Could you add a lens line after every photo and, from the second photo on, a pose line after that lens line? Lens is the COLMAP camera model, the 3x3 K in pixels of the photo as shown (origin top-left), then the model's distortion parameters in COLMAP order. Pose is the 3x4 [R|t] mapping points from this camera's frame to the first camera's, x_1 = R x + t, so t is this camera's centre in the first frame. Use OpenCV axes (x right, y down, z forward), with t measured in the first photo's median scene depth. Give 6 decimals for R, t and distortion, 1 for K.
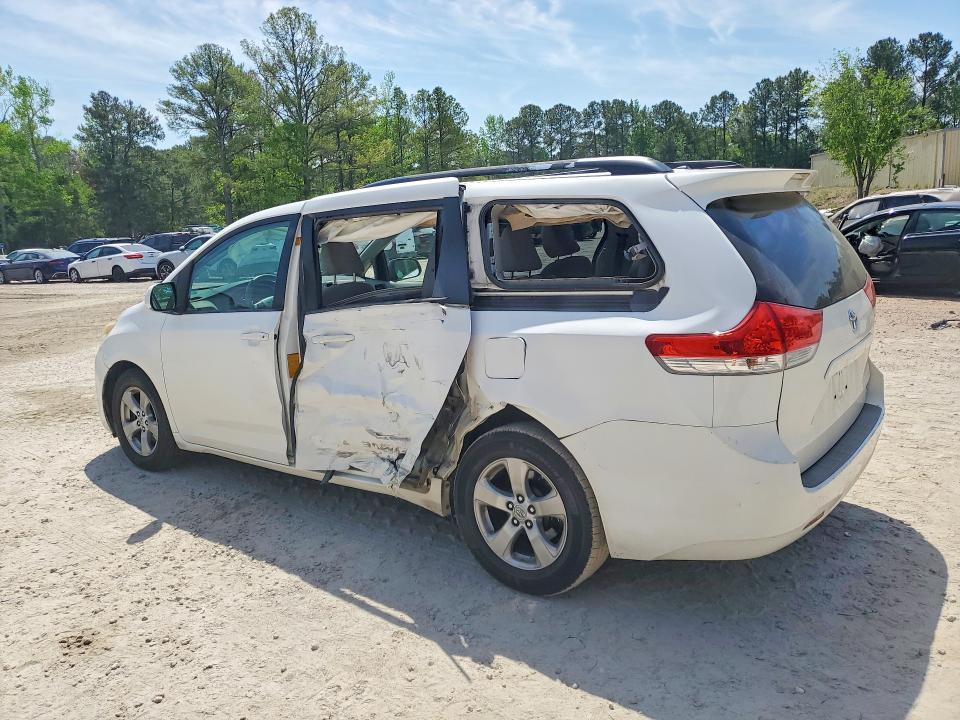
lens RADIAL K [[787.8, 0, 480.0], [0, 787.8, 360.0], [0, 0, 1]] dist [0.045936, 0.011075]
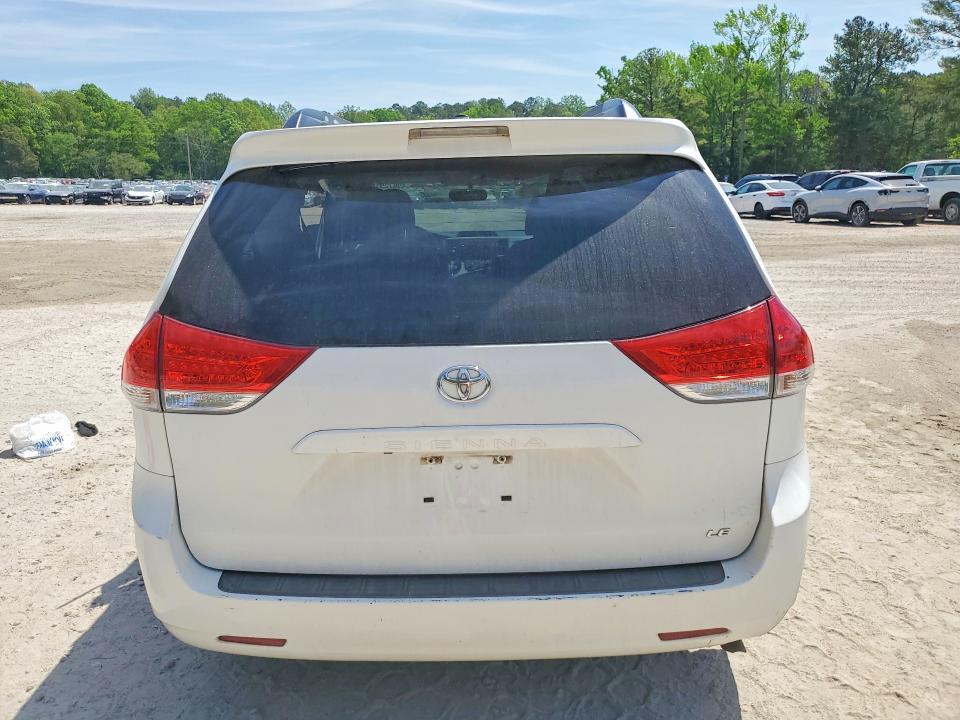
lens RADIAL K [[787.8, 0, 480.0], [0, 787.8, 360.0], [0, 0, 1]] dist [0.045936, 0.011075]
pose [[0.593845, 0.223373, -0.772950, 0.094603], [-0.159252, 0.974315, 0.159214, -0.016826], [0.788661, 0.028546, 0.614165, 0.065452]]
